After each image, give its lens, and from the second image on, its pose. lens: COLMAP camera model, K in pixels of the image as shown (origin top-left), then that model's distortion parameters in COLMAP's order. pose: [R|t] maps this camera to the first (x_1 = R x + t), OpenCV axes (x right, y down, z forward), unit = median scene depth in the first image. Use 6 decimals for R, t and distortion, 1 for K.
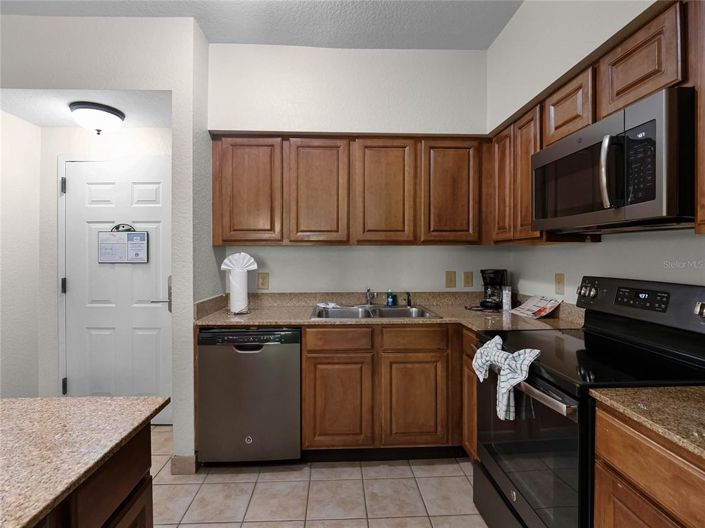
lens RADIAL K [[343.4, 0, 353.5], [0, 343.4, 254.9], [0, 0, 1]] dist [-0.010015, -0.002477]
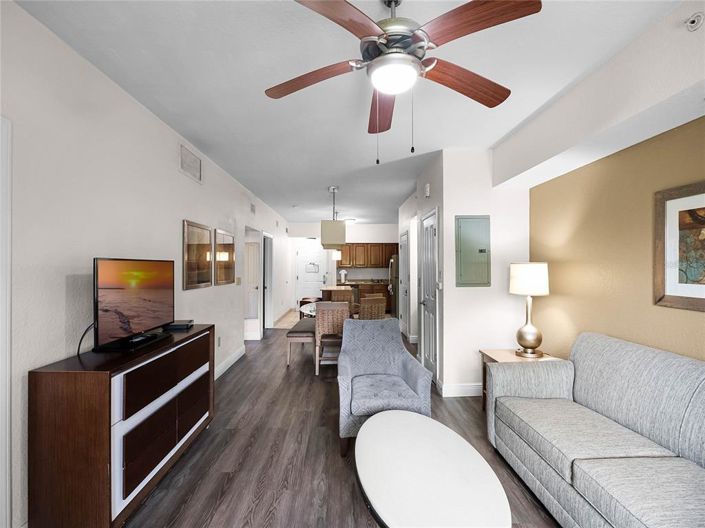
lens RADIAL K [[343.4, 0, 347.6], [0, 343.4, 264.1], [0, 0, 1]] dist [-0.010015, -0.002477]
pose [[0.999546, -0.001996, -0.030071, -0.134783], [0.001673, 0.999941, -0.010769, -0.032749], [0.030090, 0.010713, 0.999490, -3.440039]]
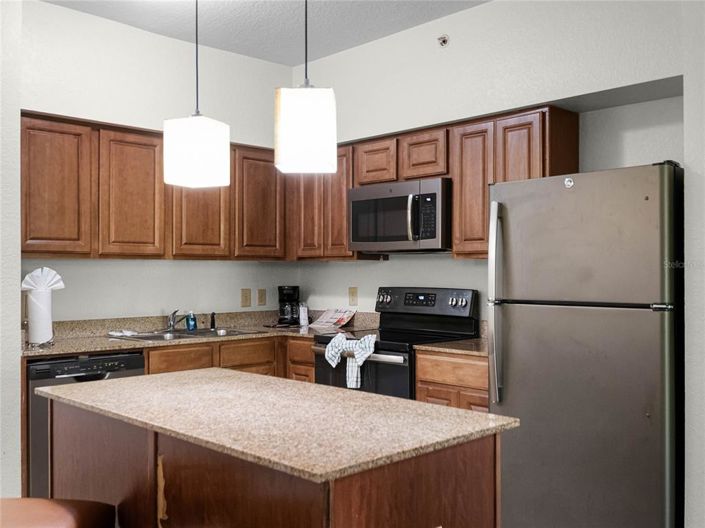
lens RADIAL K [[691.7, 0, 345.0], [0, 691.7, 269.8], [0, 0, 1]] dist [0.023683, 0.000000]
pose [[0.750180, 0.002532, 0.661229, -0.846199], [0.002465, 0.999975, -0.006626, 0.010826], [-0.661229, 0.006601, 0.750155, -0.635443]]
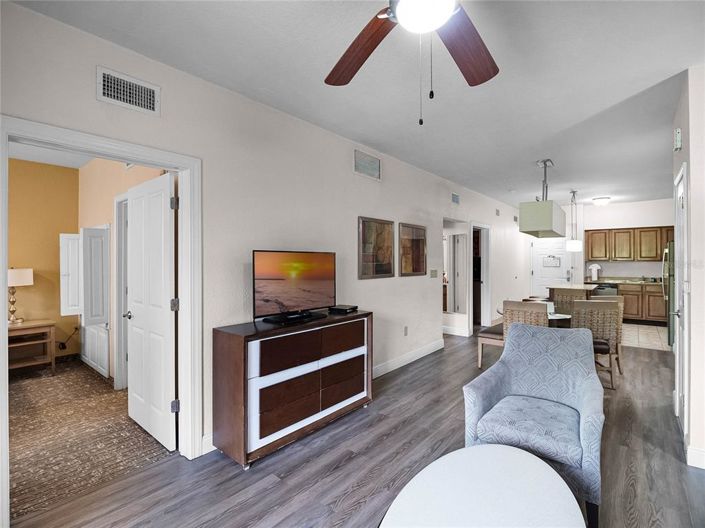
lens RADIAL K [[343.4, 0, 351.4], [0, 343.4, 260.4], [0, 0, 1]] dist [-0.010015, -0.002477]
pose [[0.731225, -0.002277, -0.682133, 0.229161], [-0.001845, 0.999984, -0.005315, -0.018965], [0.682134, 0.005145, 0.731209, -3.208839]]
